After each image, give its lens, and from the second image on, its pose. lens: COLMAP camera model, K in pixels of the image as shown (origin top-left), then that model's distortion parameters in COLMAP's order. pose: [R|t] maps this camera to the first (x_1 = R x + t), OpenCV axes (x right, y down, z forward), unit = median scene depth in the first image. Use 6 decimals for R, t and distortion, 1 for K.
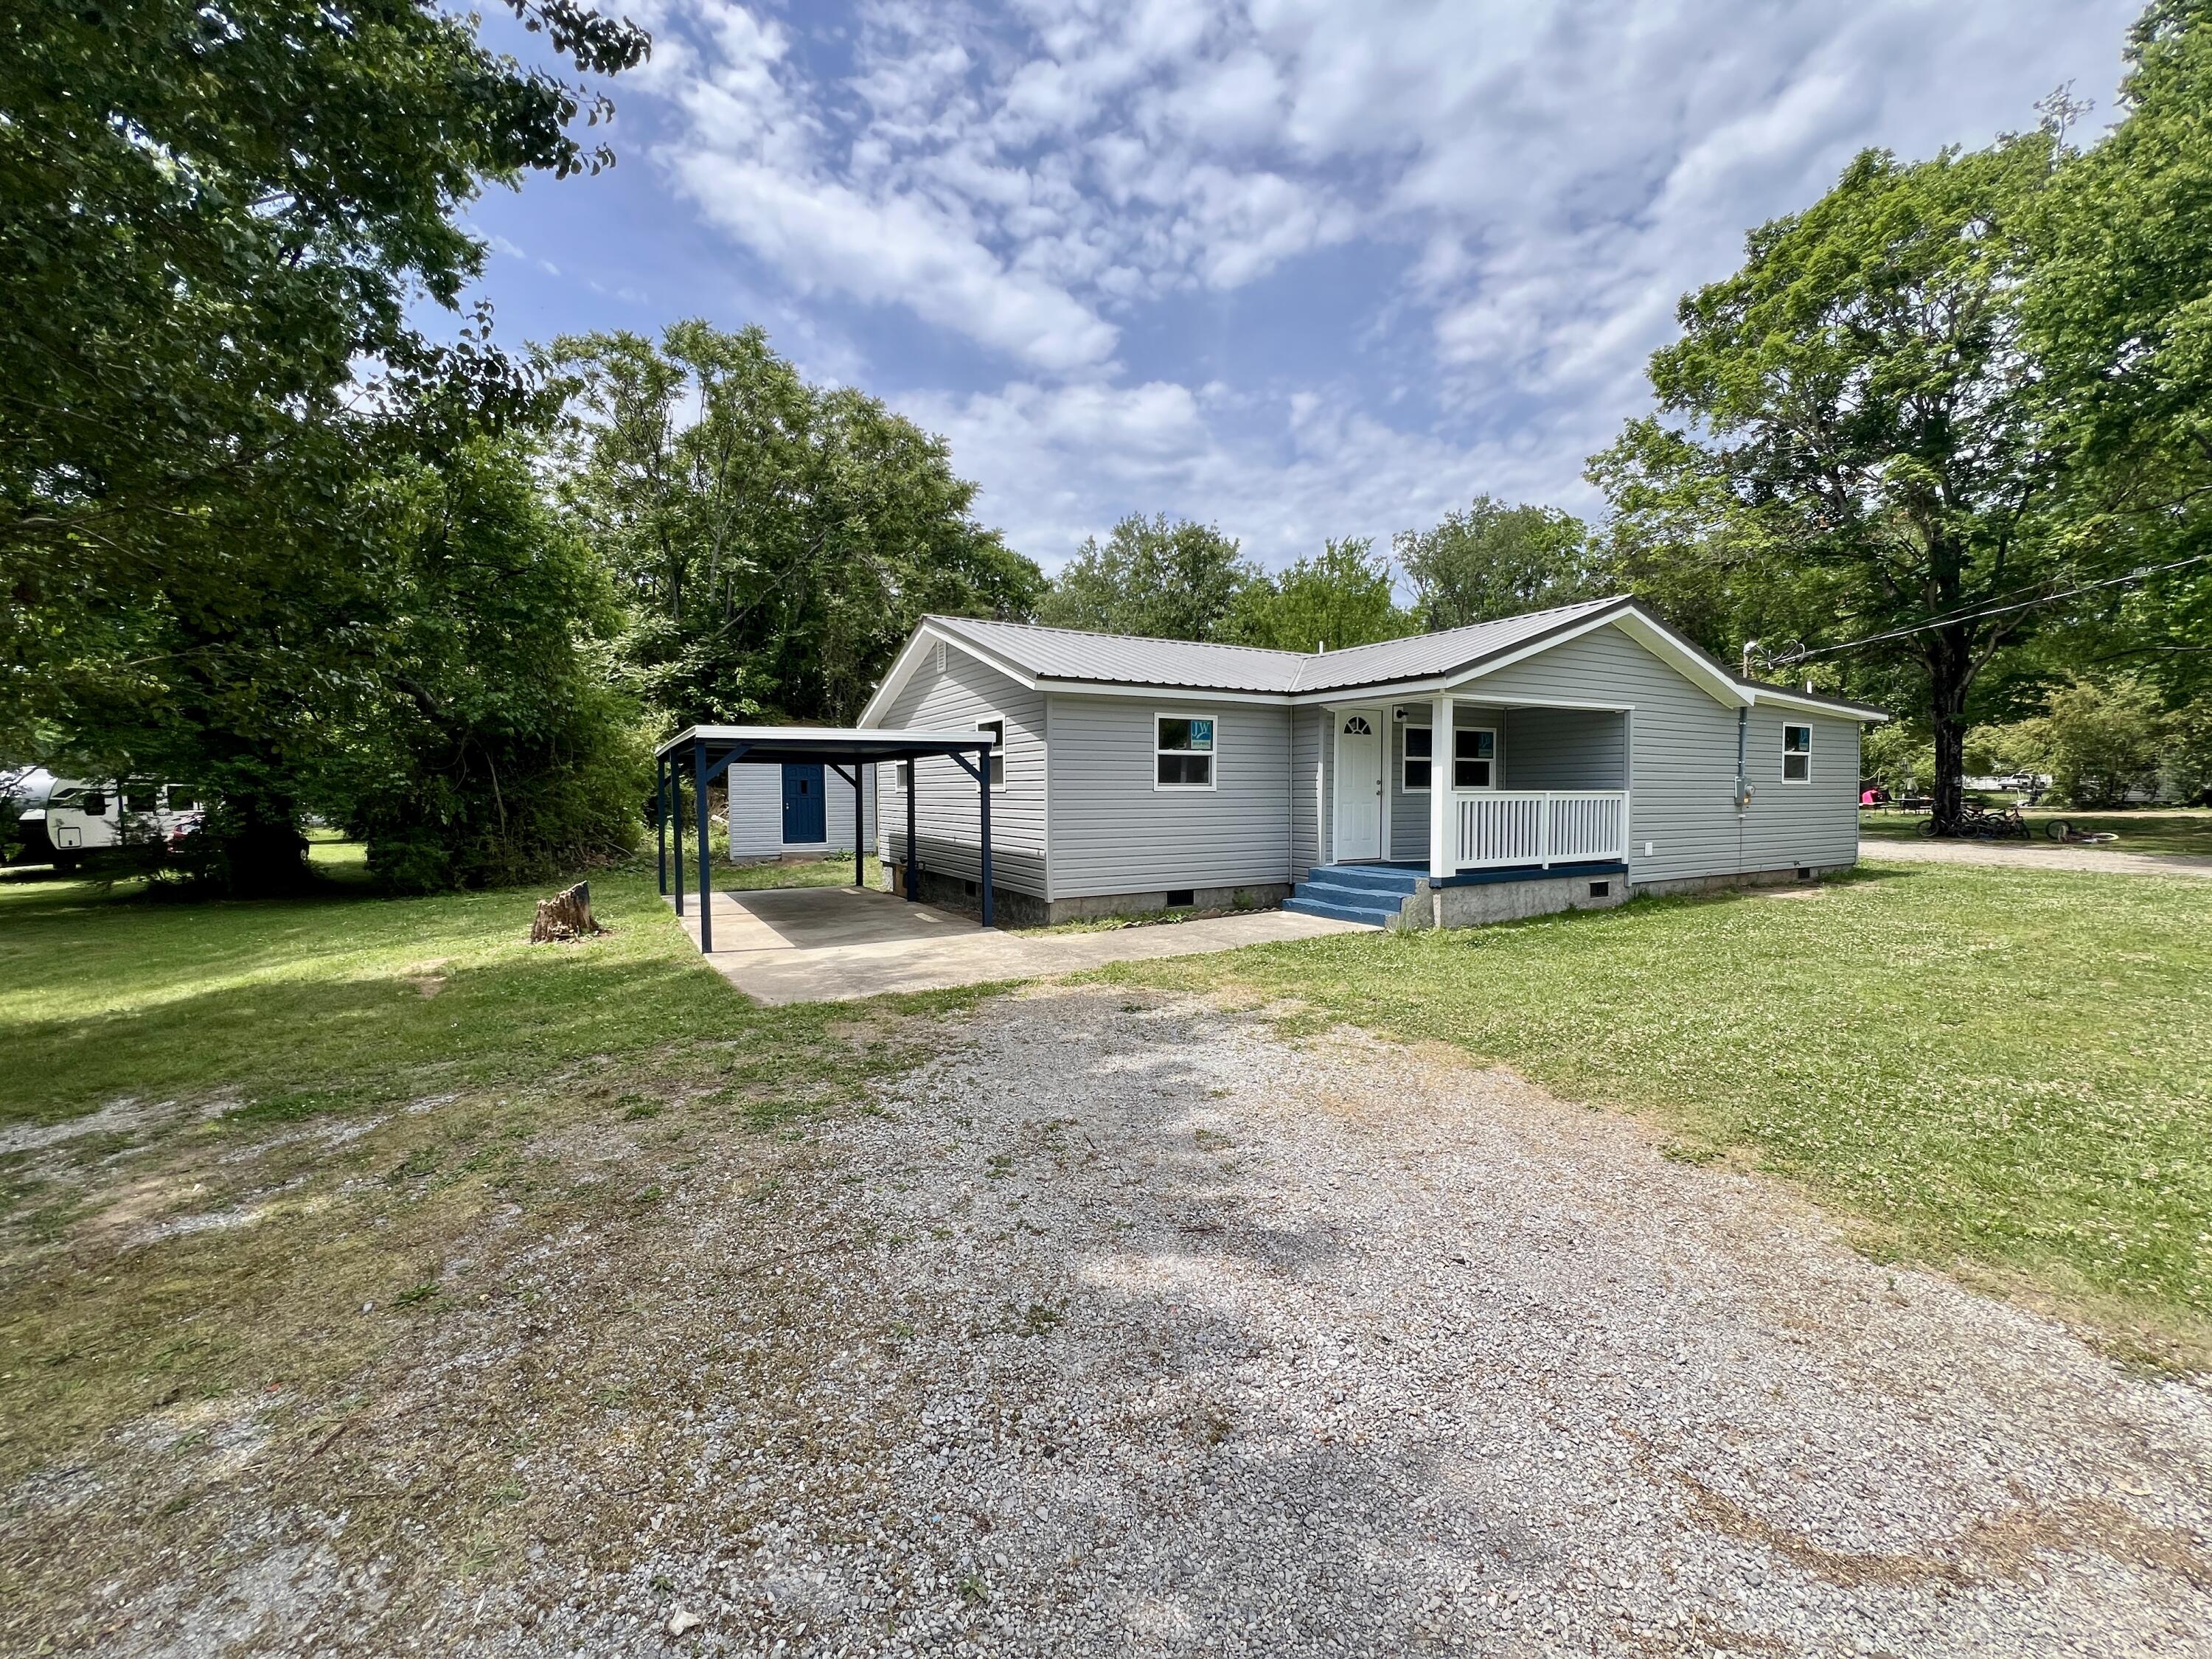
lens RADIAL K [[882.0, 0, 1100.1], [0, 882.0, 828.0], [0, 0, 1]] dist [-0.001986, 0.000158]
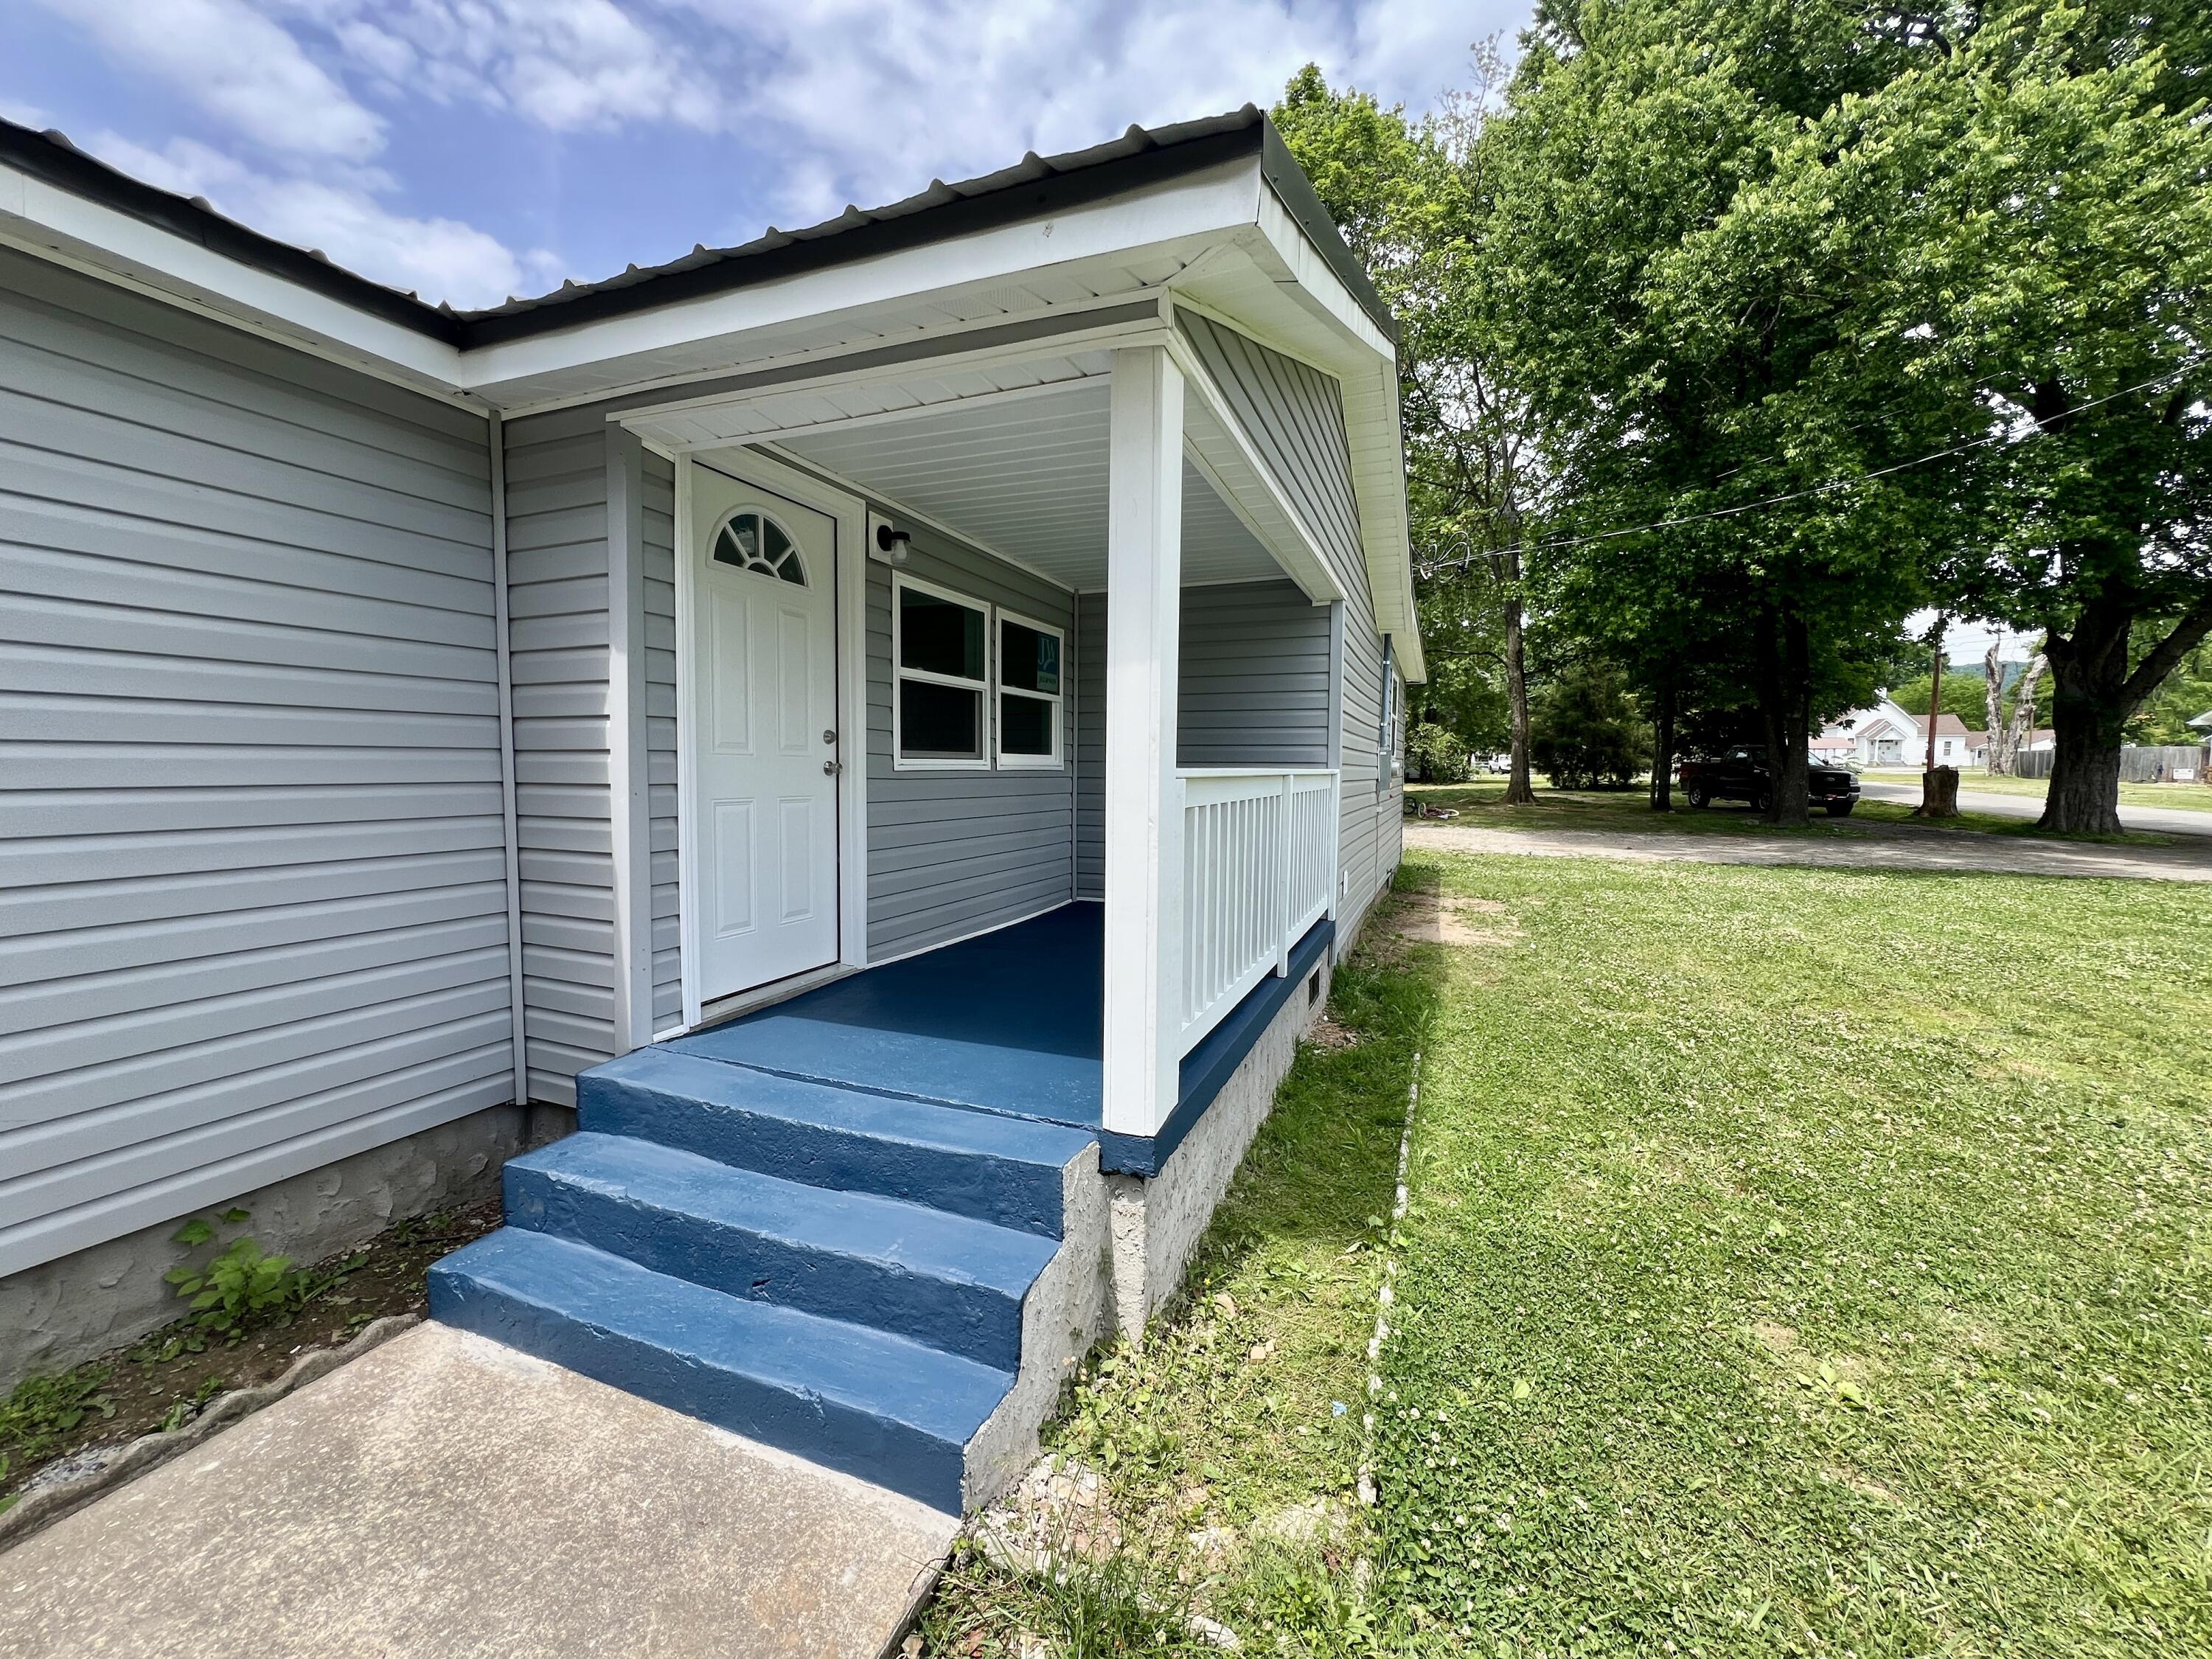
lens RADIAL K [[892.5, 0, 1095.5], [0, 892.5, 845.1], [0, 0, 1]] dist [0.001393, -0.000630]
pose [[0.789145, -0.042502, 0.612735, 0.186158], [0.009951, 0.998357, 0.056435, -0.028978], [-0.614127, -0.038438, 0.788271, 0.667166]]
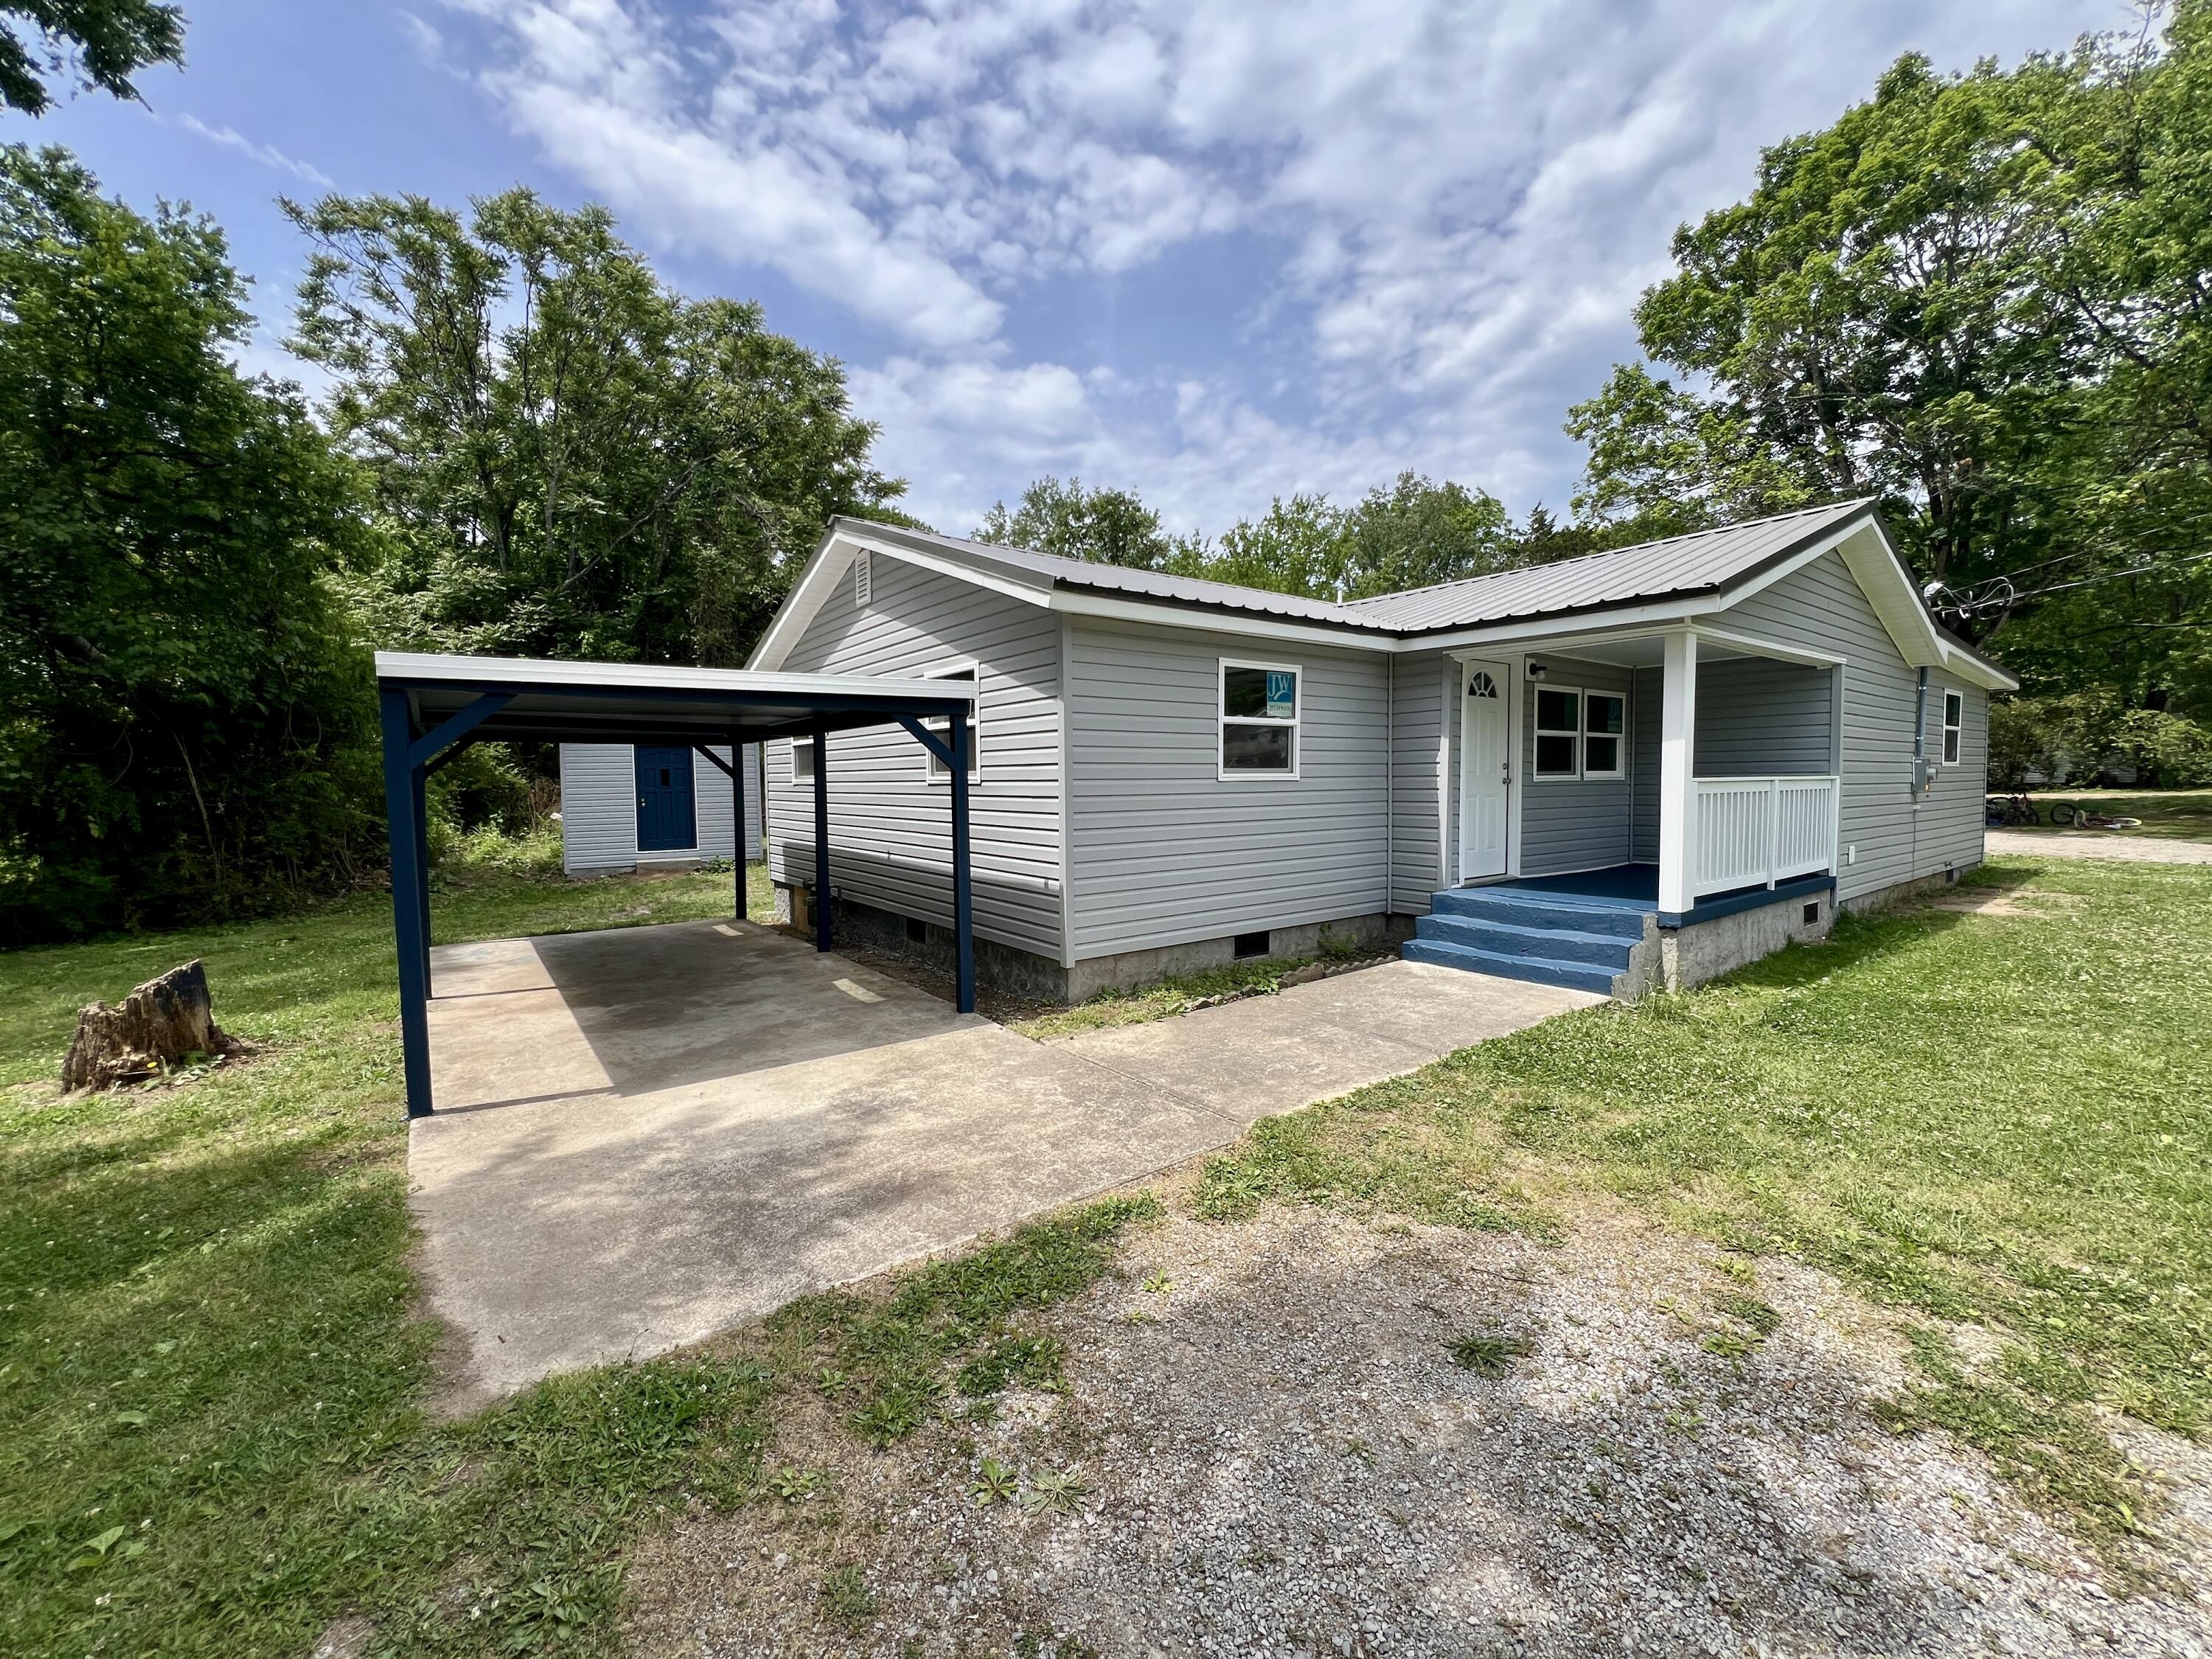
lens RADIAL K [[872.6, 0, 1097.7], [0, 872.6, 848.7], [0, 0, 1]] dist [0.001227, -0.000023]
pose [[0.992790, -0.015793, 0.118824, -0.091721], [0.011192, 0.999165, 0.039290, -0.016798], [-0.119345, -0.037676, 0.992138, 0.339712]]
